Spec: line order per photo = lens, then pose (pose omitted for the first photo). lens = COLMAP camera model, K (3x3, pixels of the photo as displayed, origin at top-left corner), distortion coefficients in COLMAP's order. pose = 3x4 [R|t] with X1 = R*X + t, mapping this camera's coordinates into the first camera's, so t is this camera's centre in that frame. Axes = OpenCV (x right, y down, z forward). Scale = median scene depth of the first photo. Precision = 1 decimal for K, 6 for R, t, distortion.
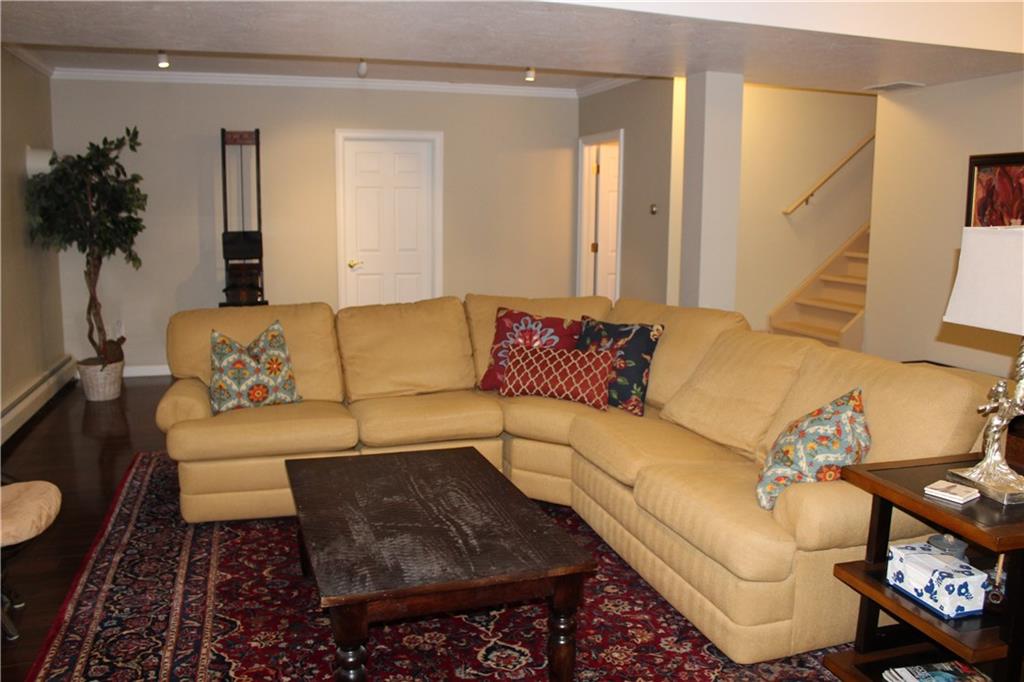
lens RADIAL K [[861.8, 0, 517.2], [0, 861.8, 340.5], [0, 0, 1]] dist [-0.030716, 0.025631]
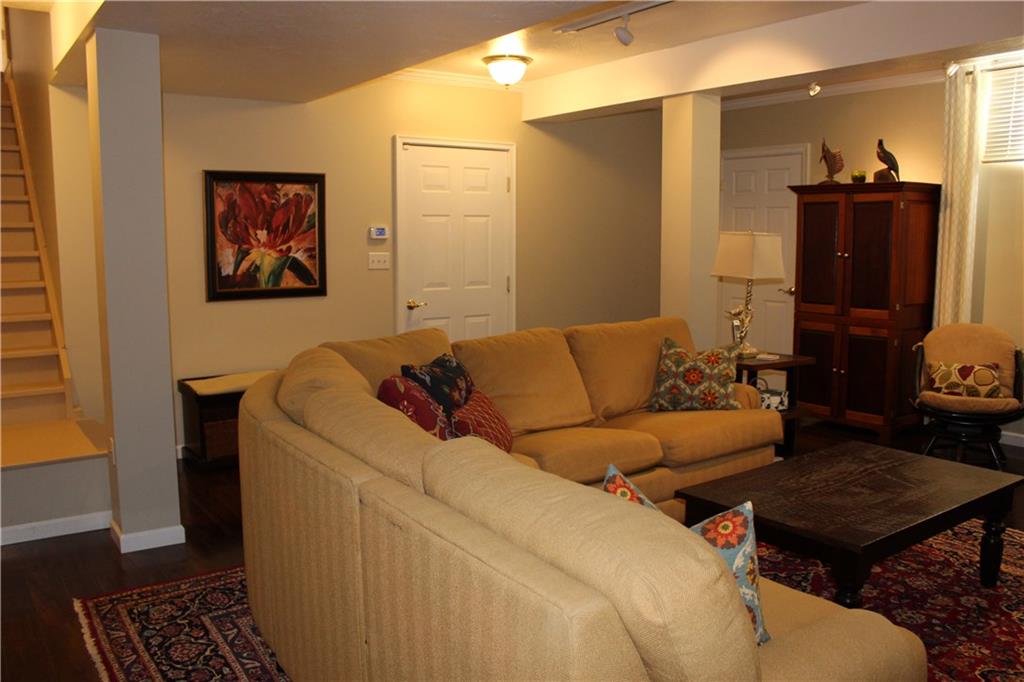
lens RADIAL K [[861.8, 0, 517.9], [0, 861.8, 339.7], [0, 0, 1]] dist [-0.030716, 0.025631]
pose [[-0.309511, -0.136185, 0.941093, -0.617945], [0.143778, 0.971610, 0.187888, -0.165822], [-0.939963, 0.193462, -0.281144, 1.026344]]
